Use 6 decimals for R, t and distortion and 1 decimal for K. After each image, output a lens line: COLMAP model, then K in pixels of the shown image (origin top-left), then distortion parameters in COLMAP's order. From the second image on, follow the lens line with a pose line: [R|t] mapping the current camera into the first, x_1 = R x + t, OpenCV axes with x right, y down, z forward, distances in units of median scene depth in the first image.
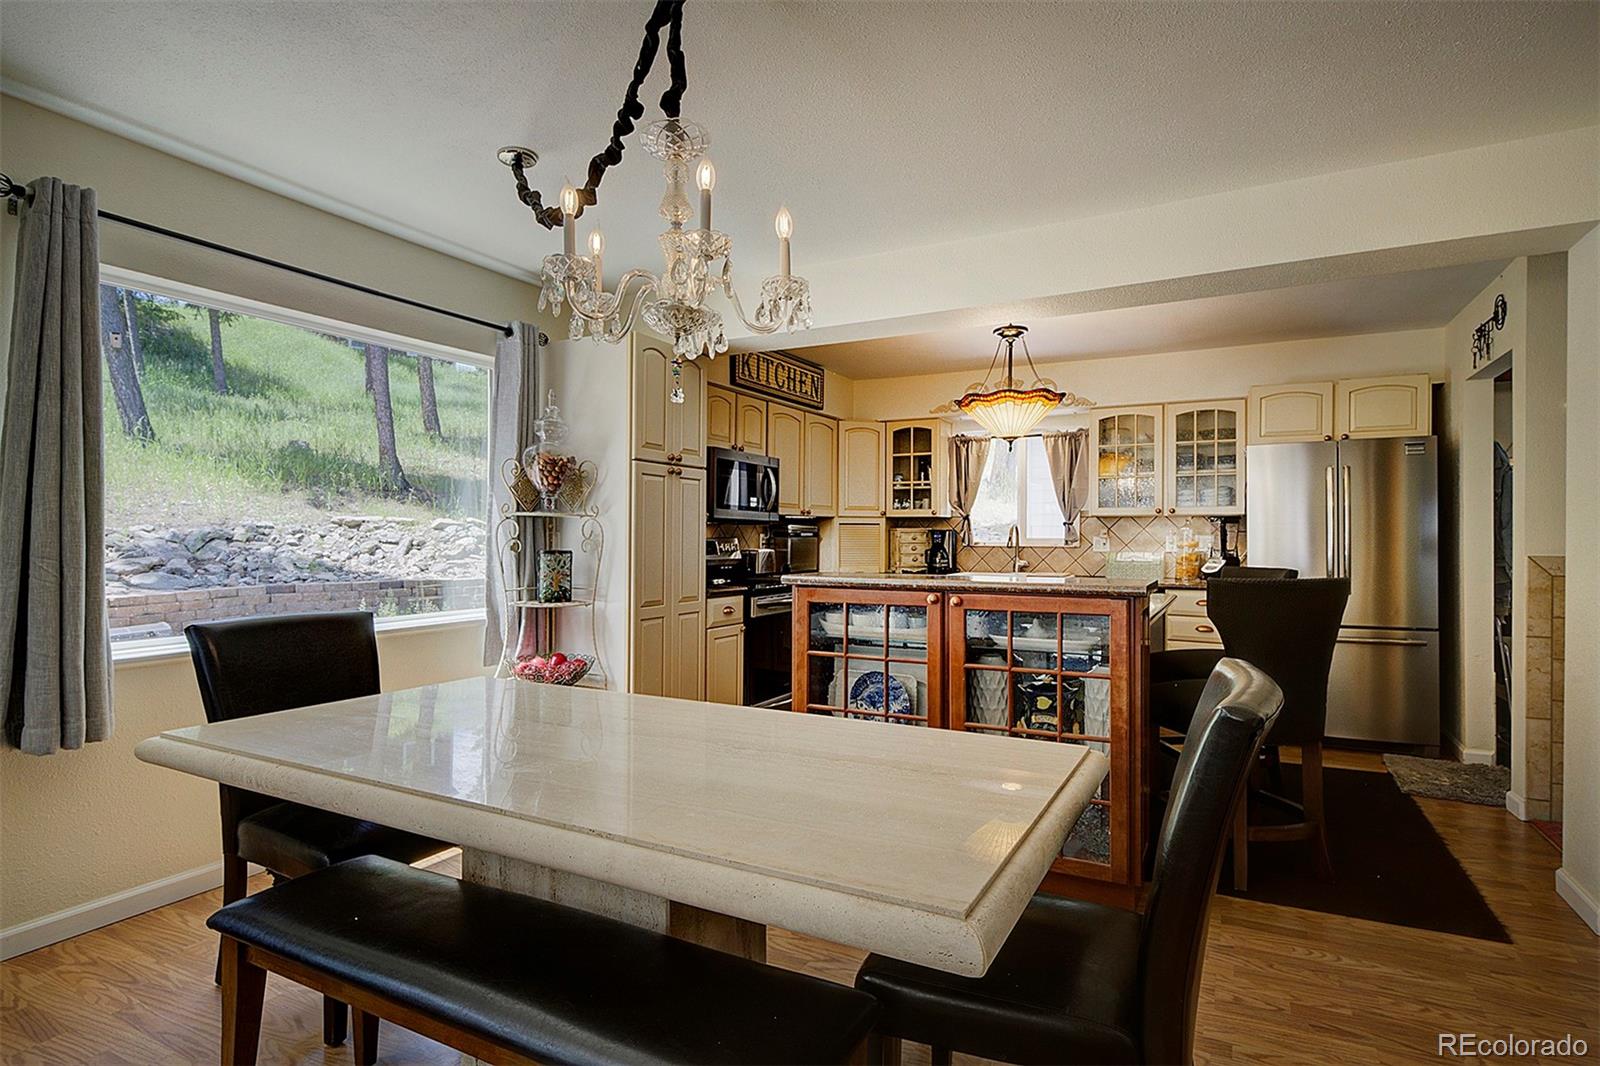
lens RADIAL K [[847.1, 0, 786.1], [0, 847.1, 528.8], [0, 0, 1]] dist [0.000702, 0.001235]
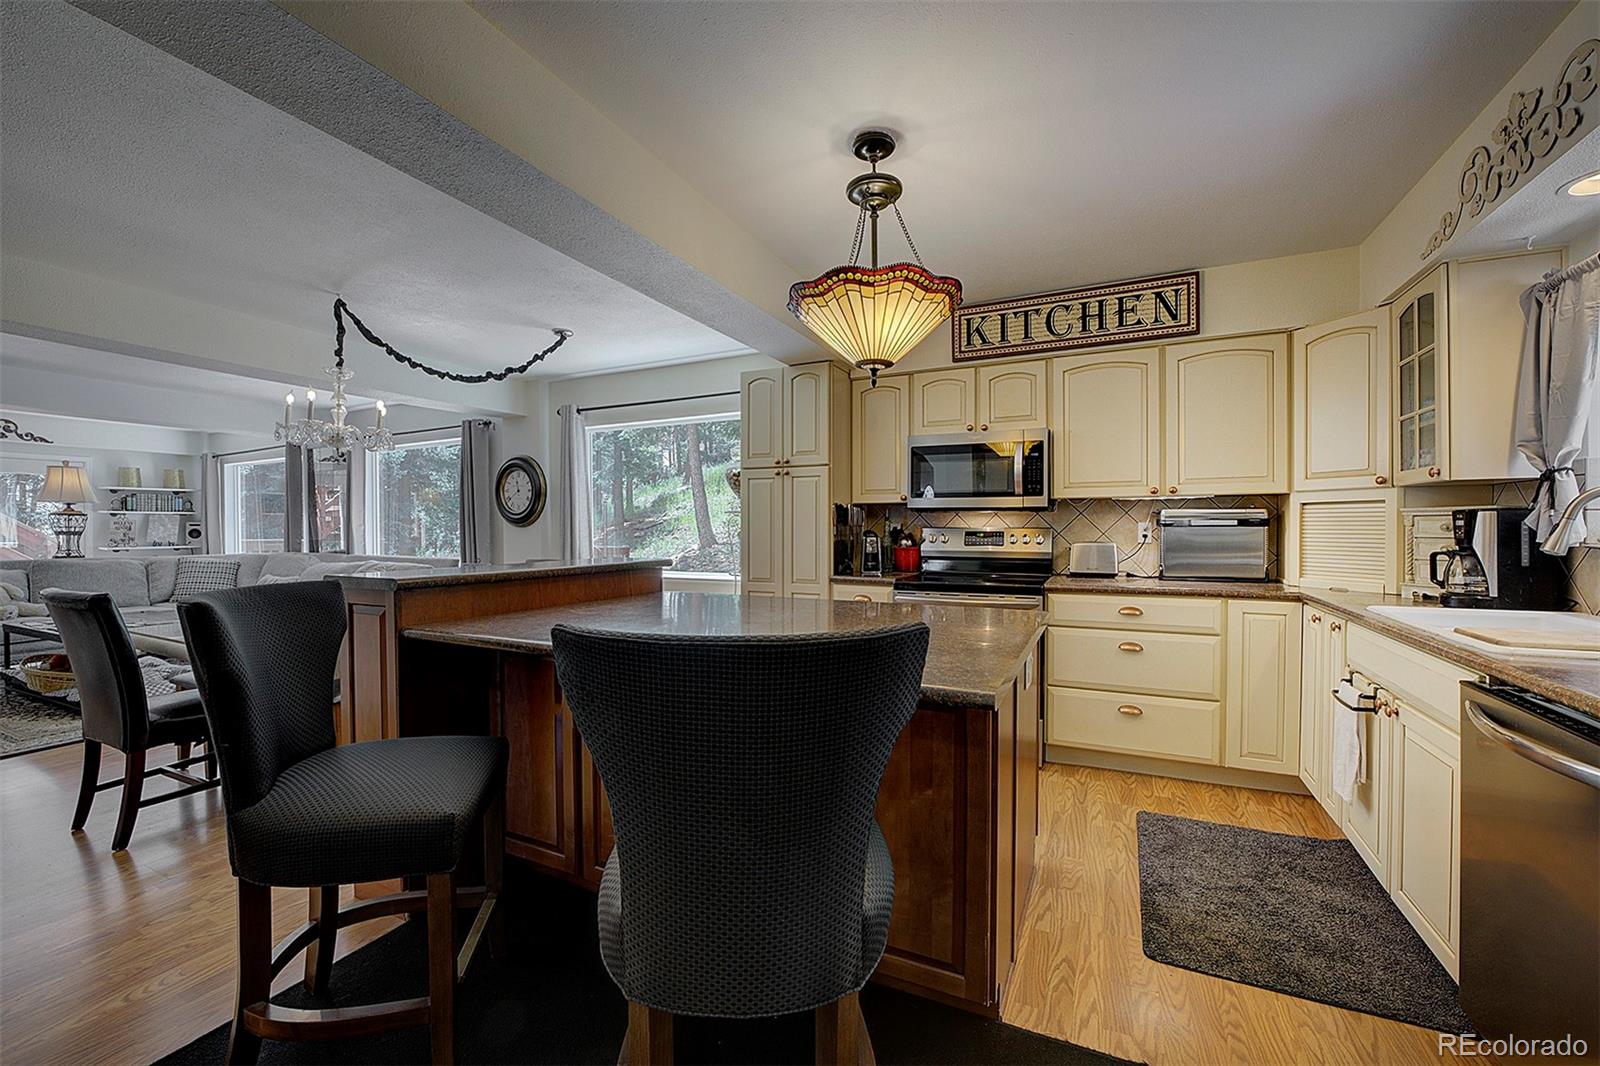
lens RADIAL K [[640.5, 0, 808.0], [0, 640.5, 540.7], [0, 0, 1]] dist [-0.017998, 0.000273]
pose [[0.049795, 0.018274, -0.998592, 0.528283], [0.012343, 0.999745, 0.018910, 0.007944], [0.998683, -0.013268, 0.049557, 0.674550]]
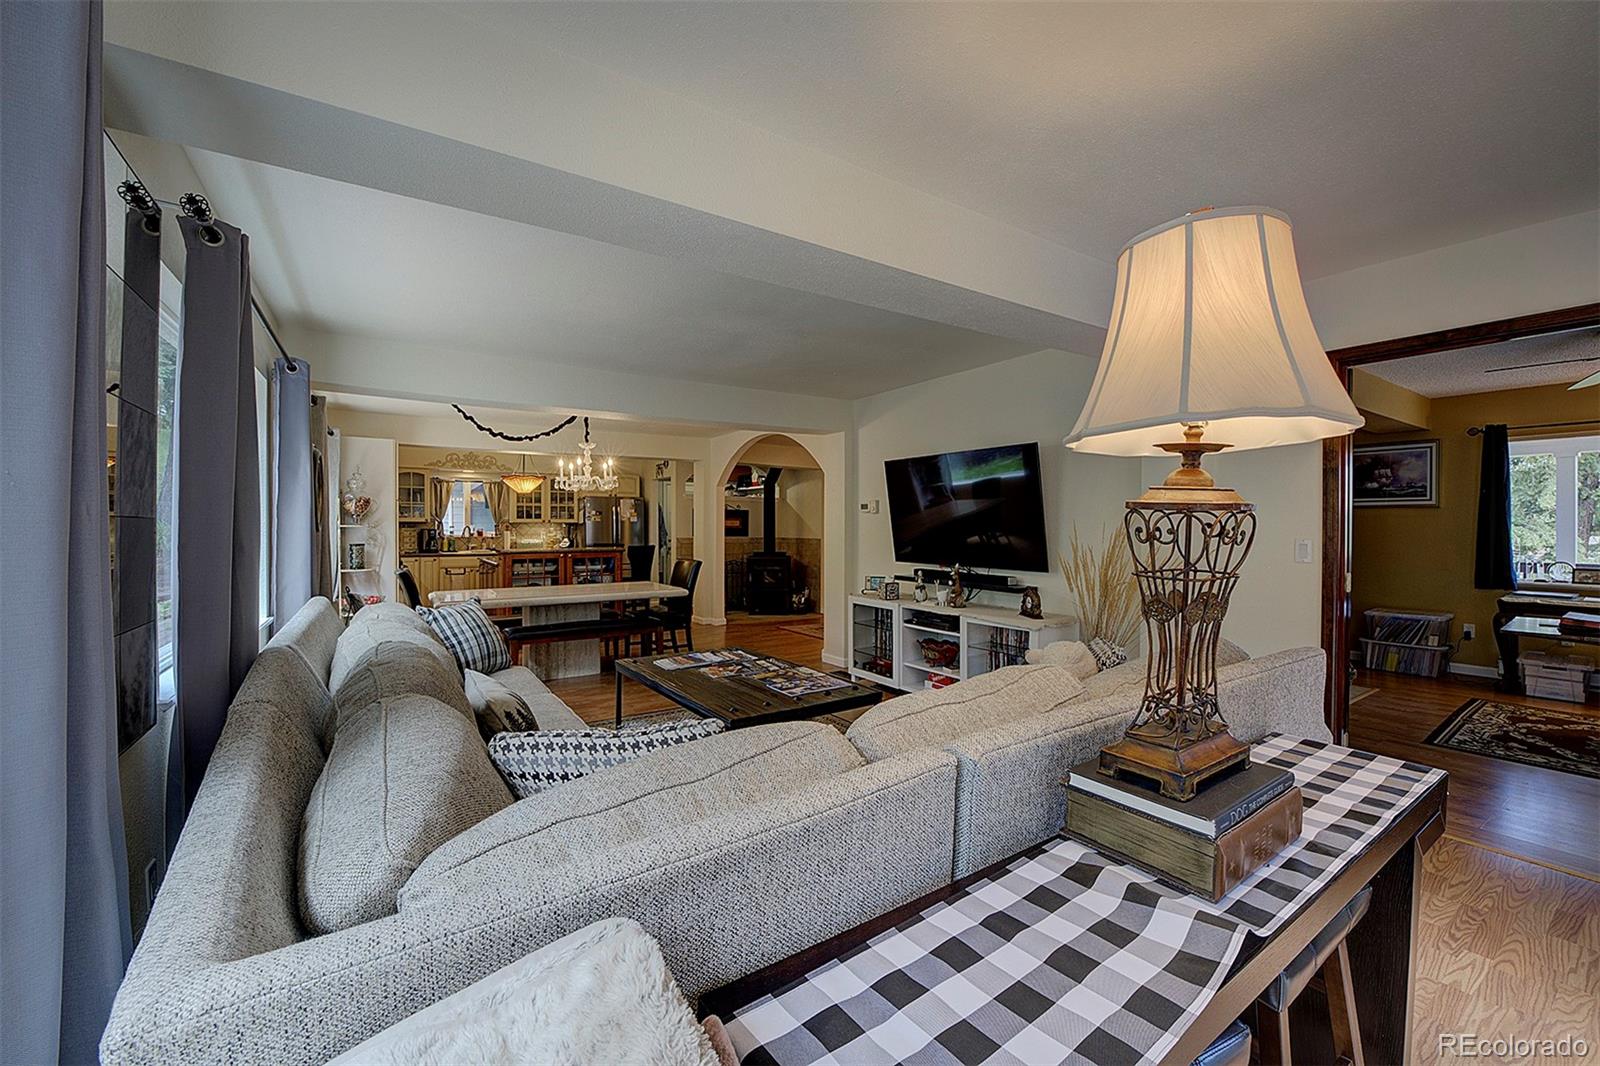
lens RADIAL K [[640.5, 0, 798.5], [0, 640.5, 531.8], [0, 0, 1]] dist [-0.017998, 0.000273]
pose [[0.467380, -0.006457, 0.884033, -0.709051], [-0.009050, 0.999886, 0.012088, -0.017367], [-0.884010, -0.013651, 0.467268, -0.383906]]
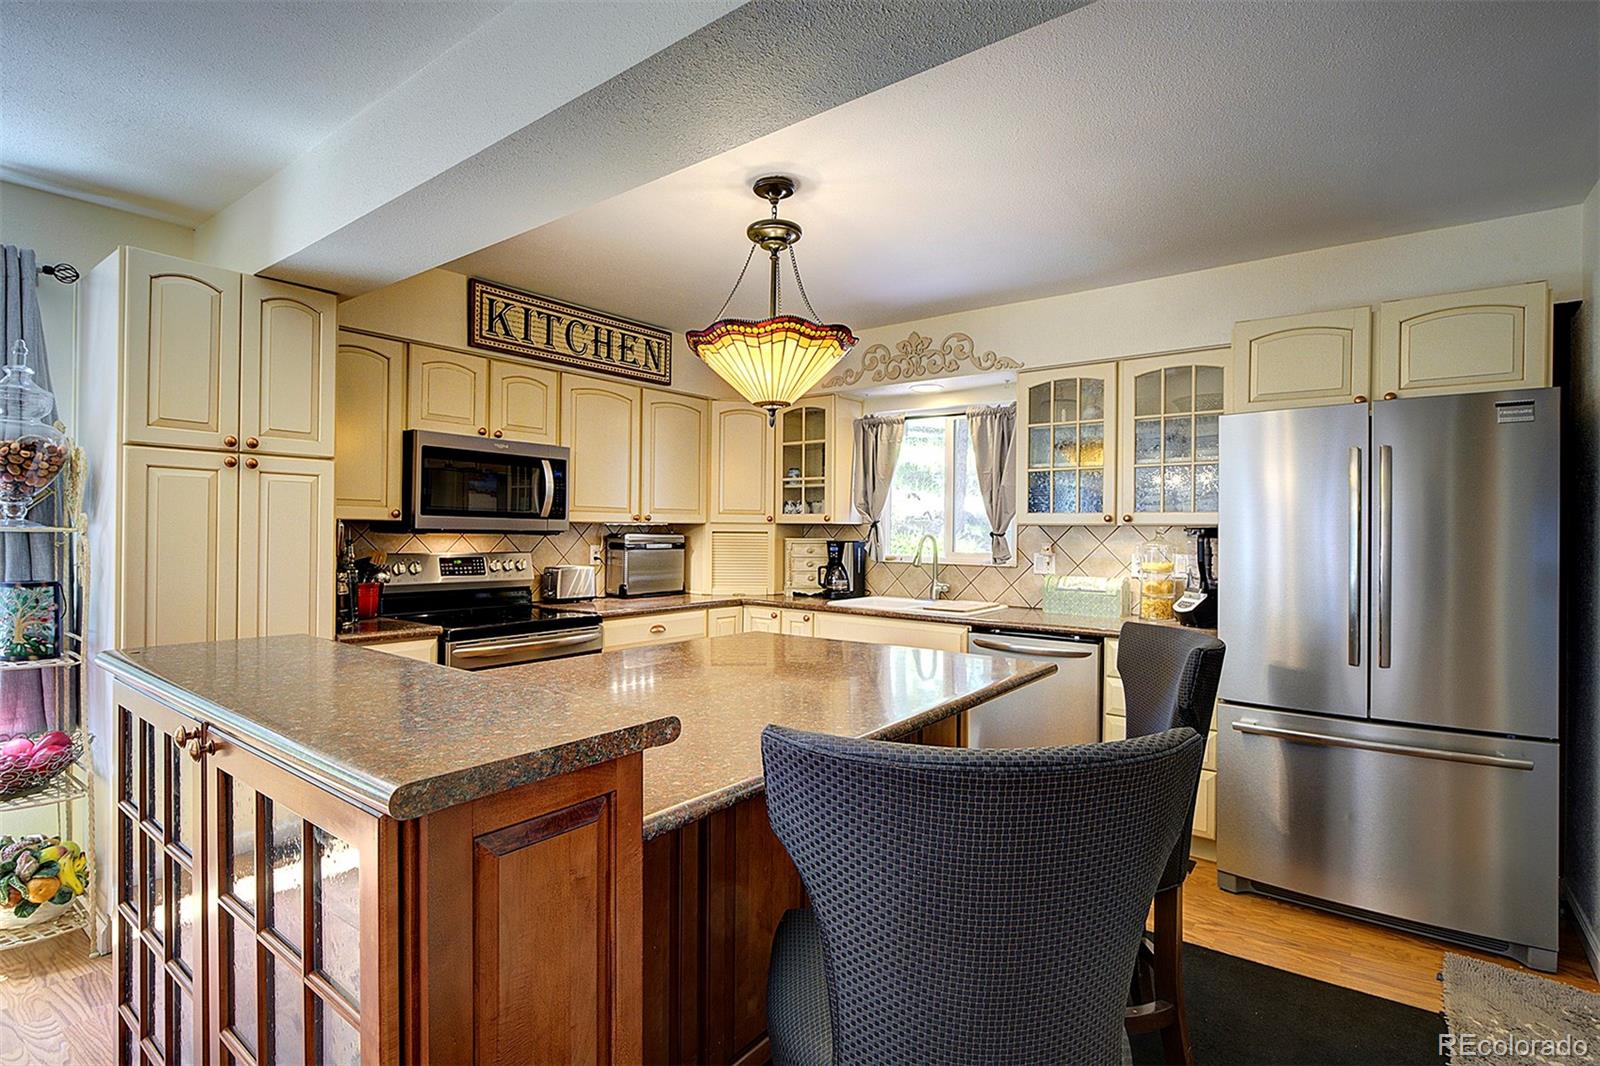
lens RADIAL K [[783.0, 0, 789.9], [0, 783.0, 528.7], [0, 0, 1]] dist [0.000396, -0.003092]
pose [[0.986800, 0.004503, -0.161880, 0.269255], [-0.003755, 0.999981, 0.004924, -0.013761], [0.161899, -0.004251, 0.986798, 0.314472]]
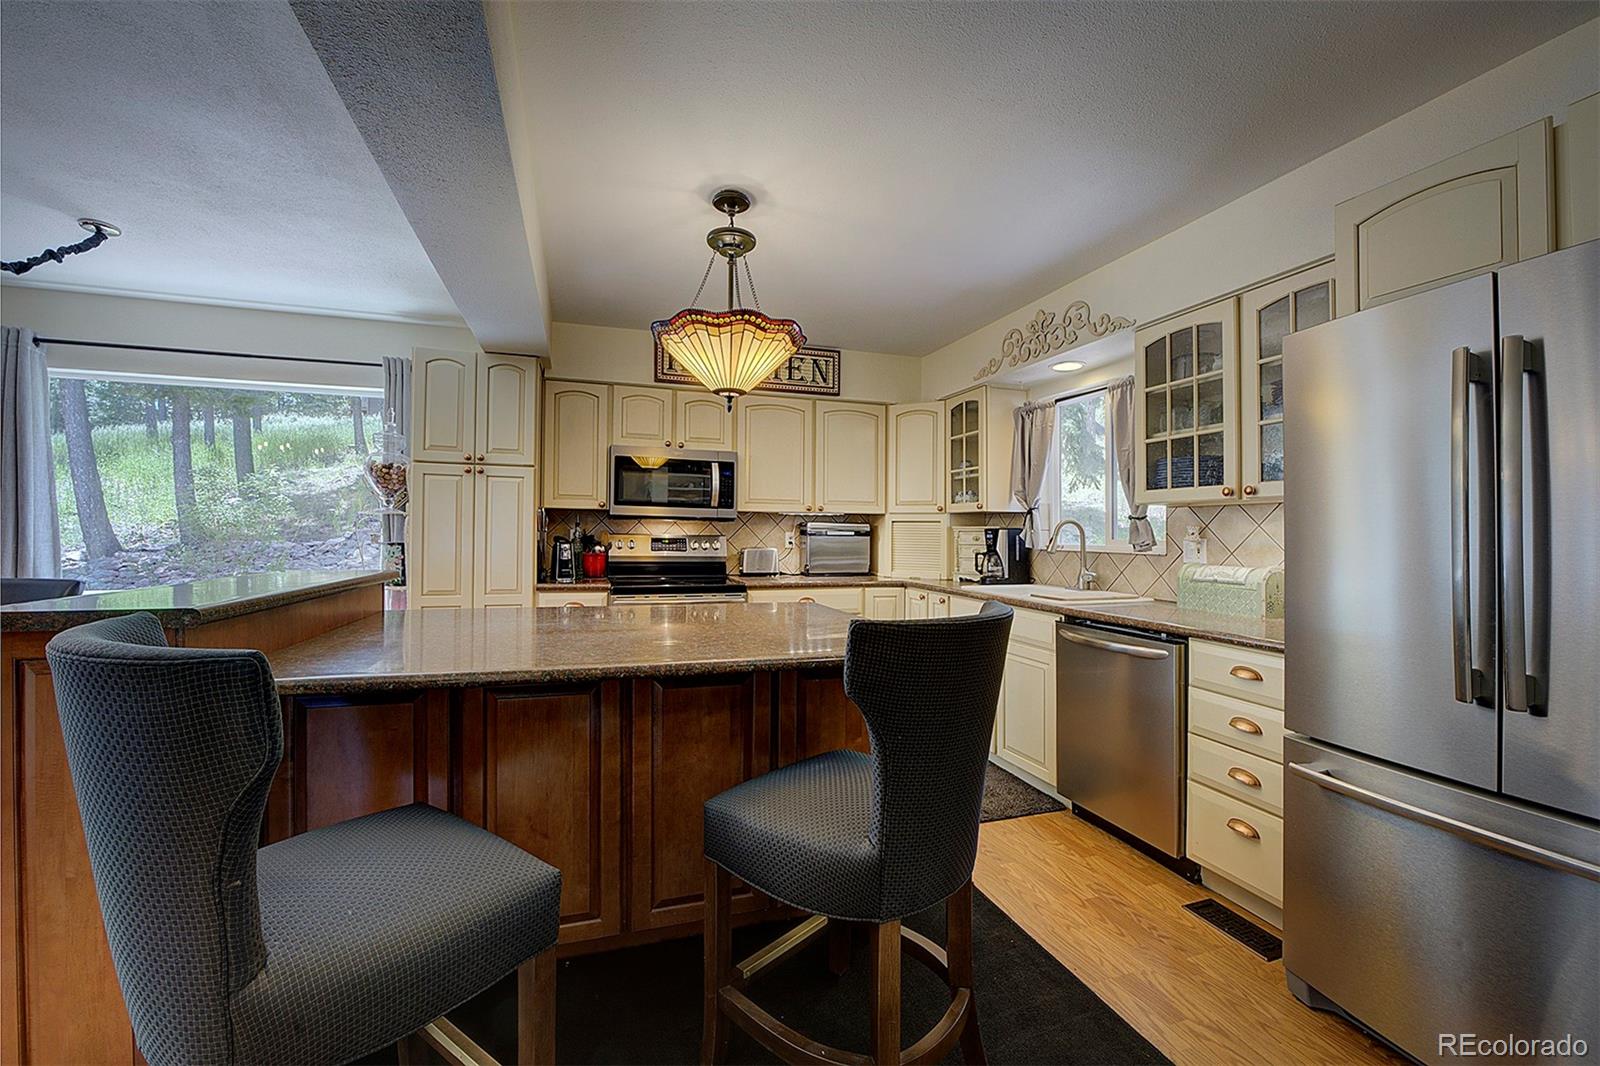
lens RADIAL K [[640.5, 0, 798.5], [0, 640.5, 527.1], [0, 0, 1]] dist [-0.017998, 0.000273]
pose [[0.725026, -0.002304, -0.688717, 0.486378], [-0.003278, 0.999972, -0.006796, 0.005286], [0.688713, 0.007185, 0.724998, 0.477664]]
